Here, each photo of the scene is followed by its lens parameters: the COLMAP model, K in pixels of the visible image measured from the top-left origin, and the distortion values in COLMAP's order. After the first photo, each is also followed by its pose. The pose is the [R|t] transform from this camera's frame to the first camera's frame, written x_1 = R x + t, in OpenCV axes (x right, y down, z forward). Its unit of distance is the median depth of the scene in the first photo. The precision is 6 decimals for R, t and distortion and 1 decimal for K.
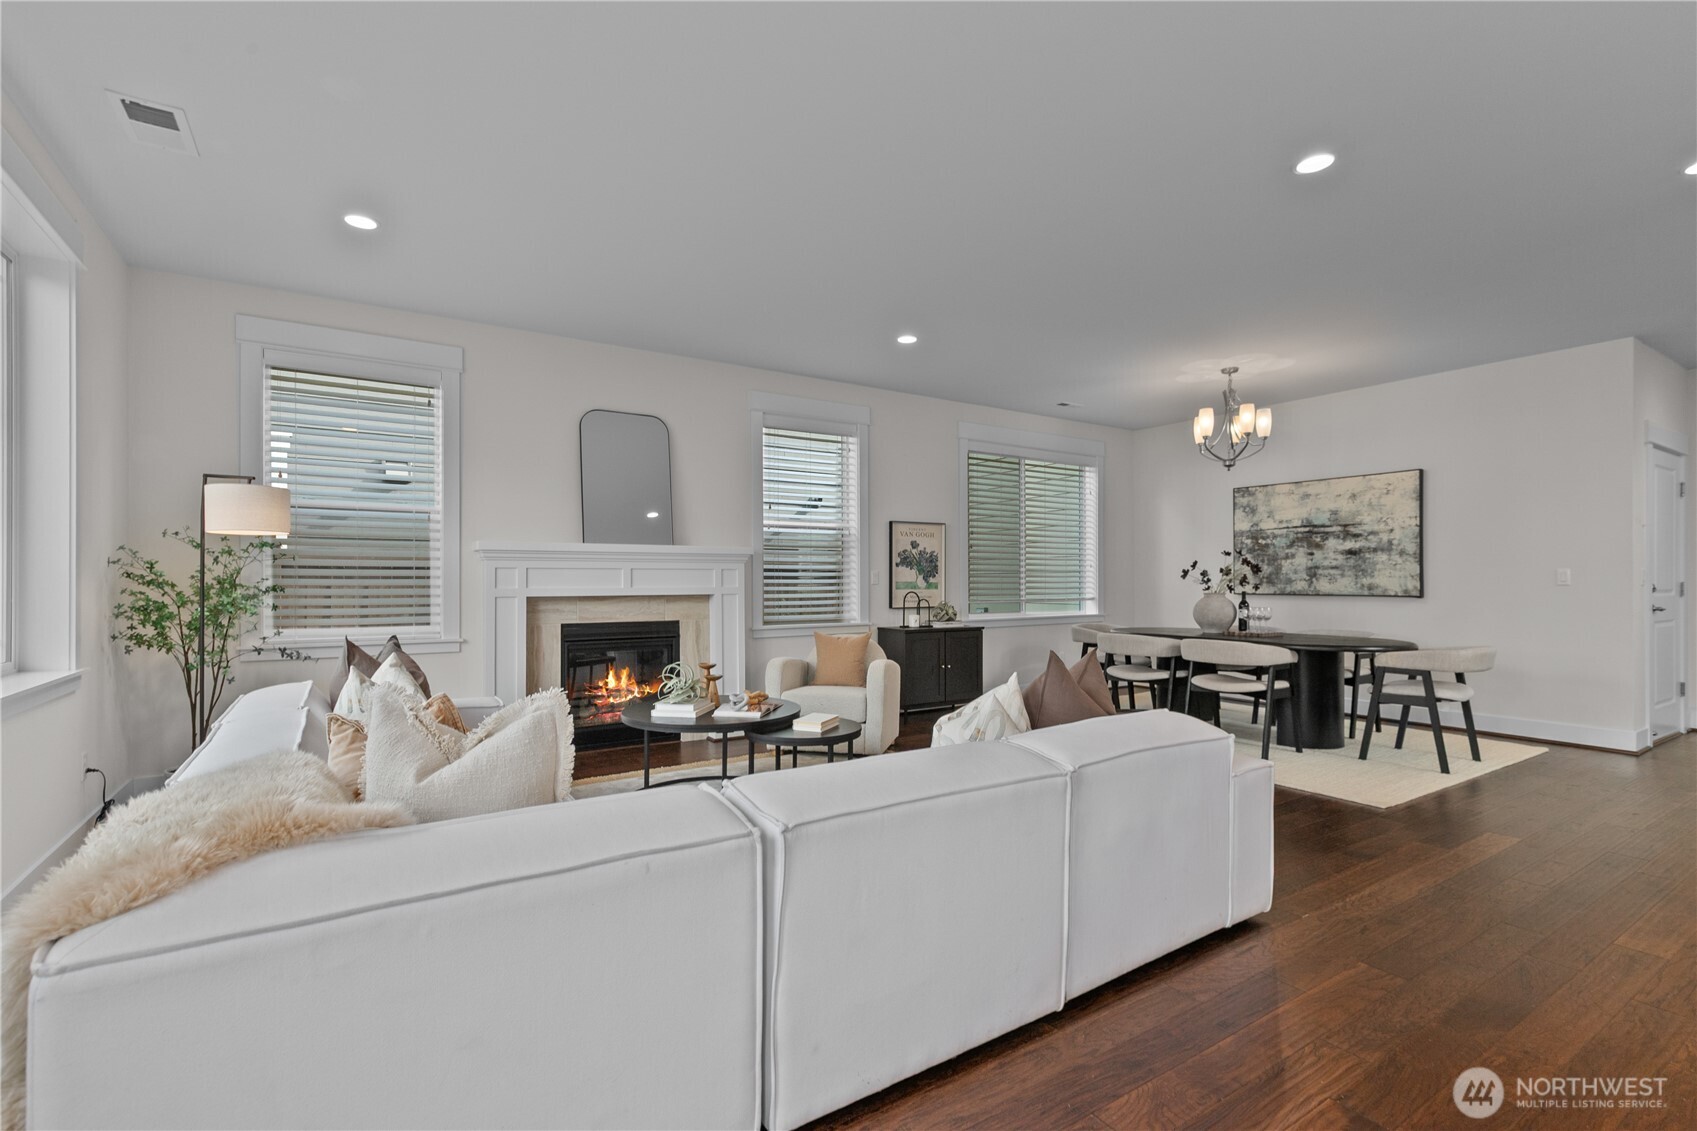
lens RADIAL K [[768.0, 0, 842.3], [0, 768.0, 579.0], [0, 0, 1]] dist [-0.000193, -0.000541]
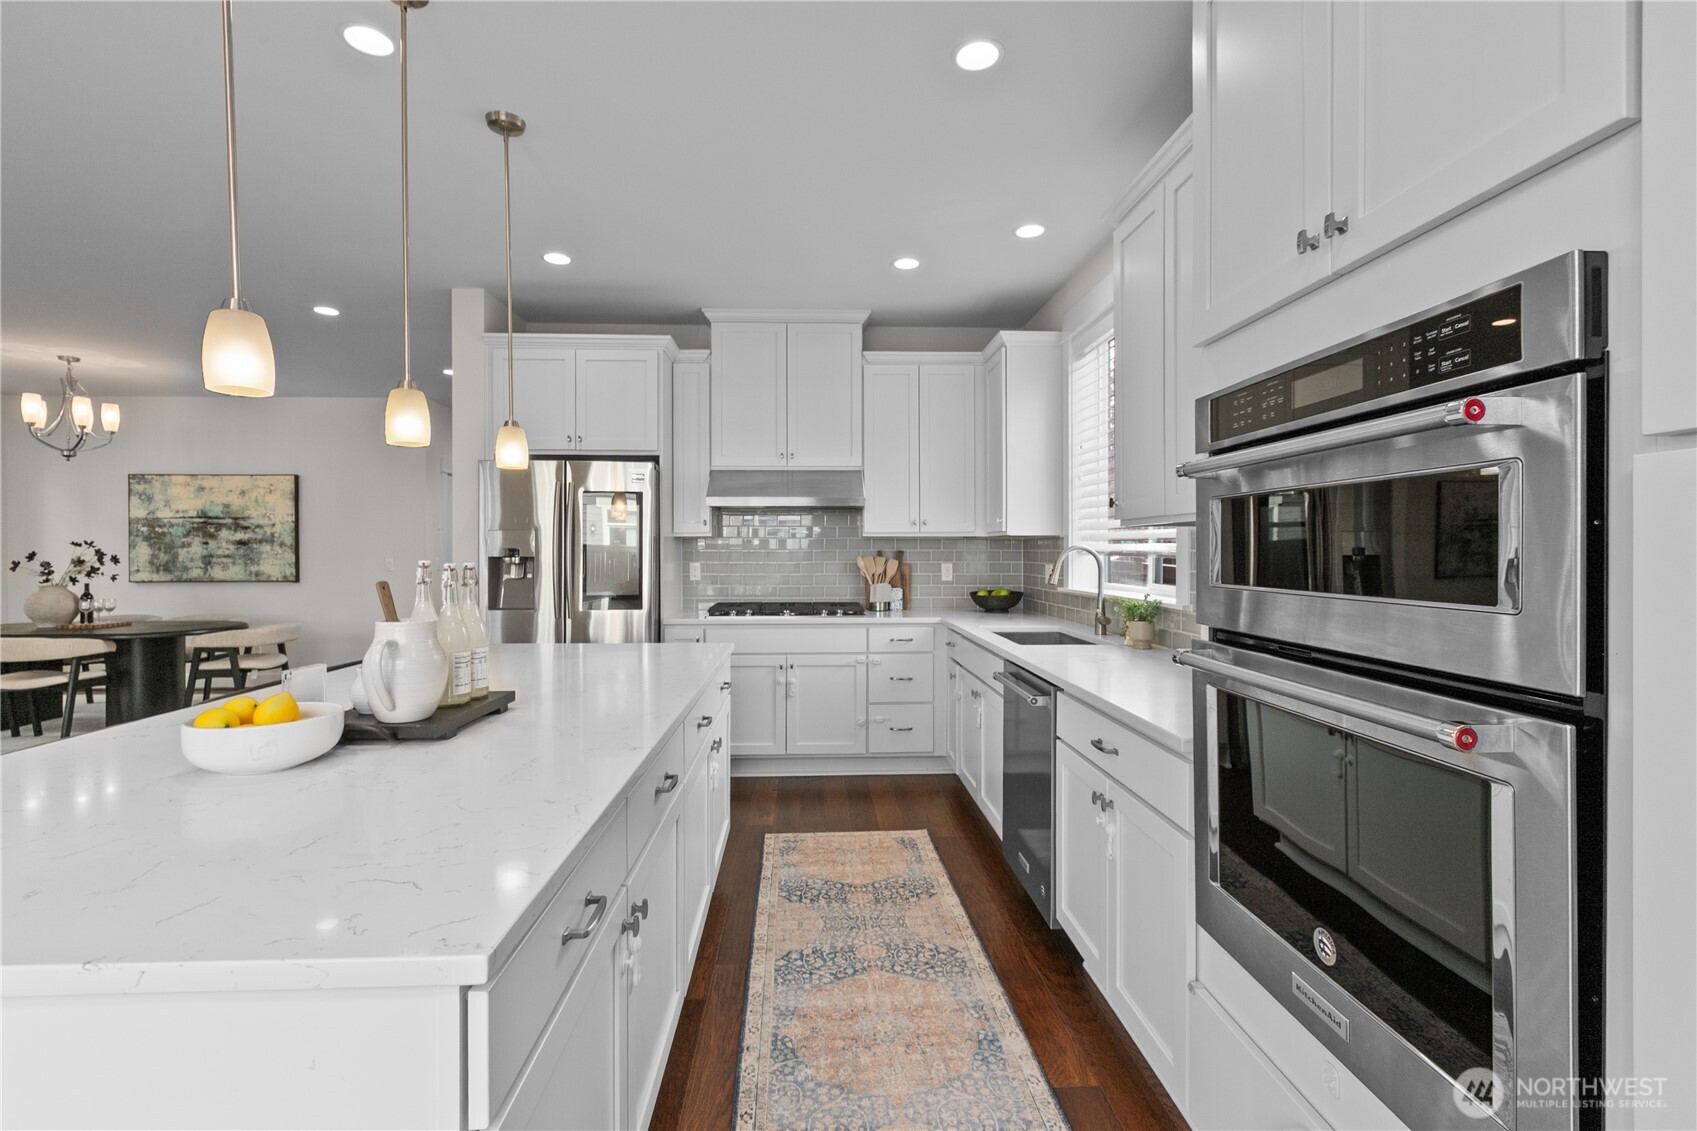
lens RADIAL K [[768.0, 0, 838.8], [0, 768.0, 550.8], [0, 0, 1]] dist [-0.000193, -0.000541]
pose [[0.508420, -0.001764, 0.861108, 0.147466], [-0.000075, 0.999998, 0.002093, -0.026128], [-0.861109, -0.001128, 0.508418, -0.323184]]
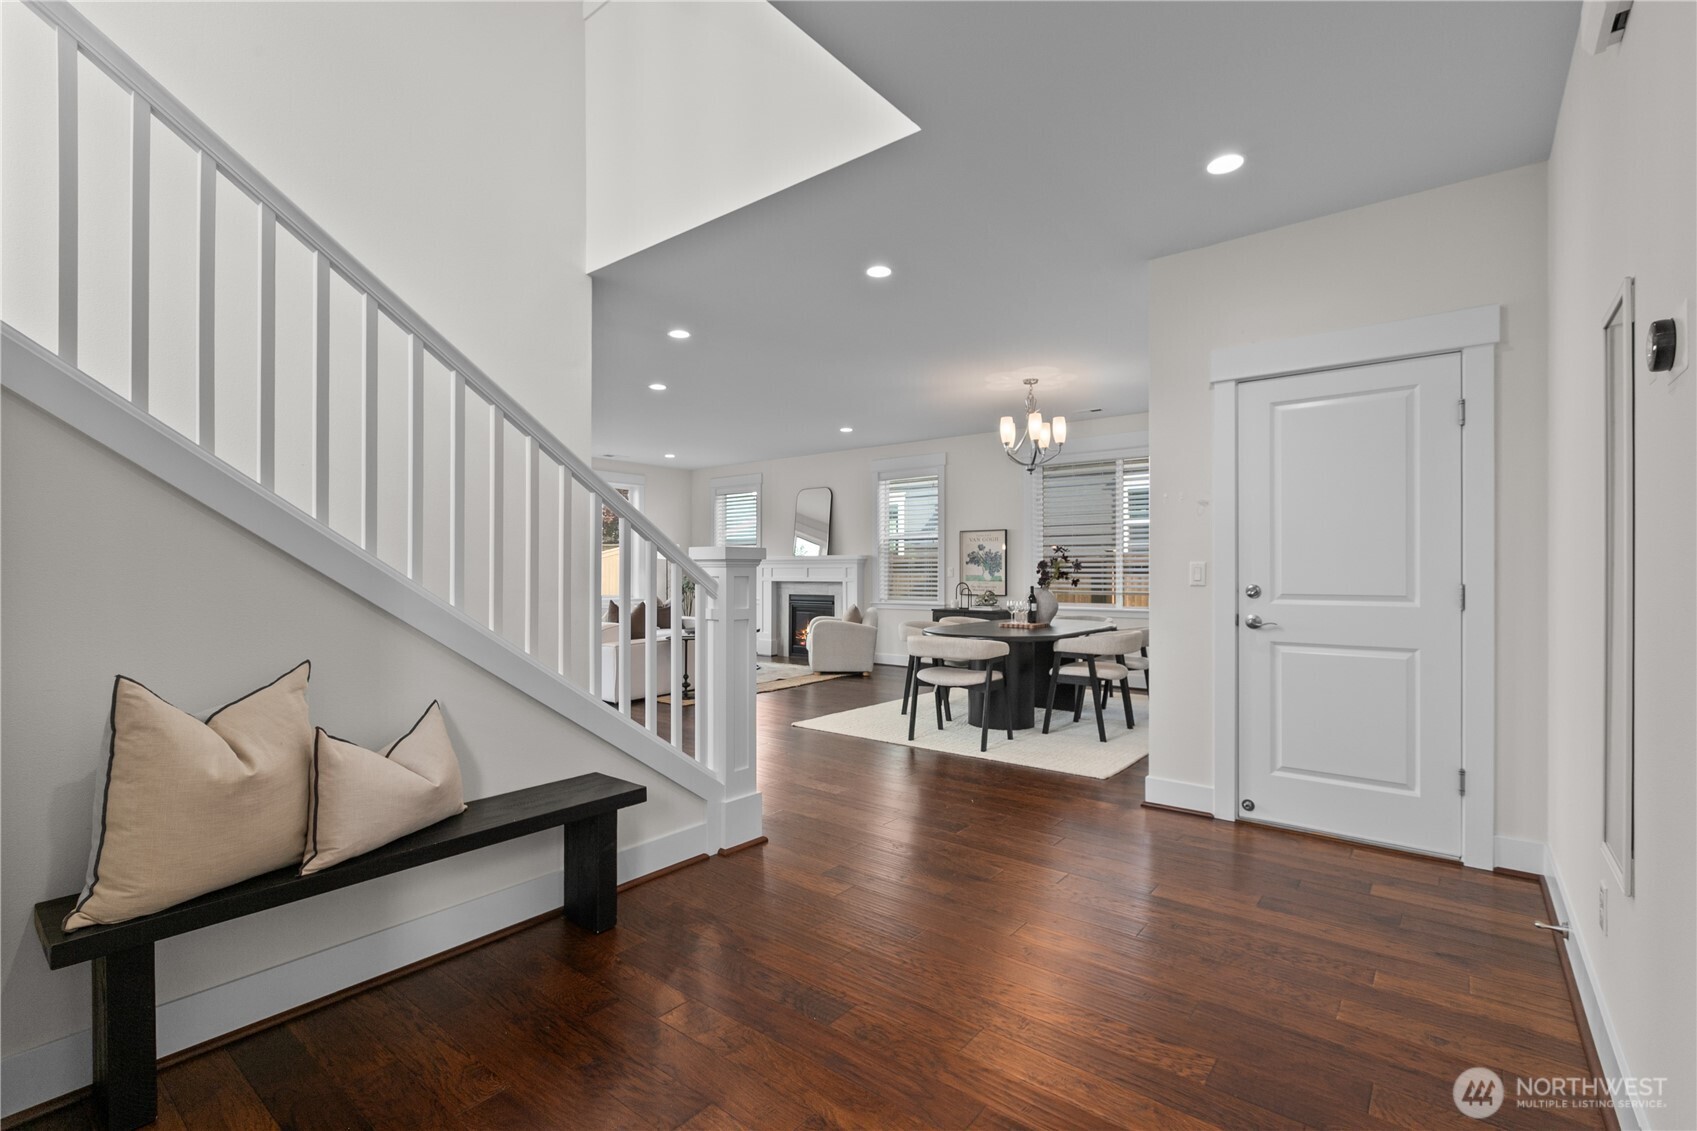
lens RADIAL K [[768.0, 0, 840.5], [0, 768.0, 567.3], [0, 0, 1]] dist [-0.000193, -0.000541]
pose [[0.314187, -0.003636, -0.949354, 1.338307], [0.001188, 0.999993, -0.003437, -0.006348], [0.949361, -0.000048, 0.314189, 0.376356]]
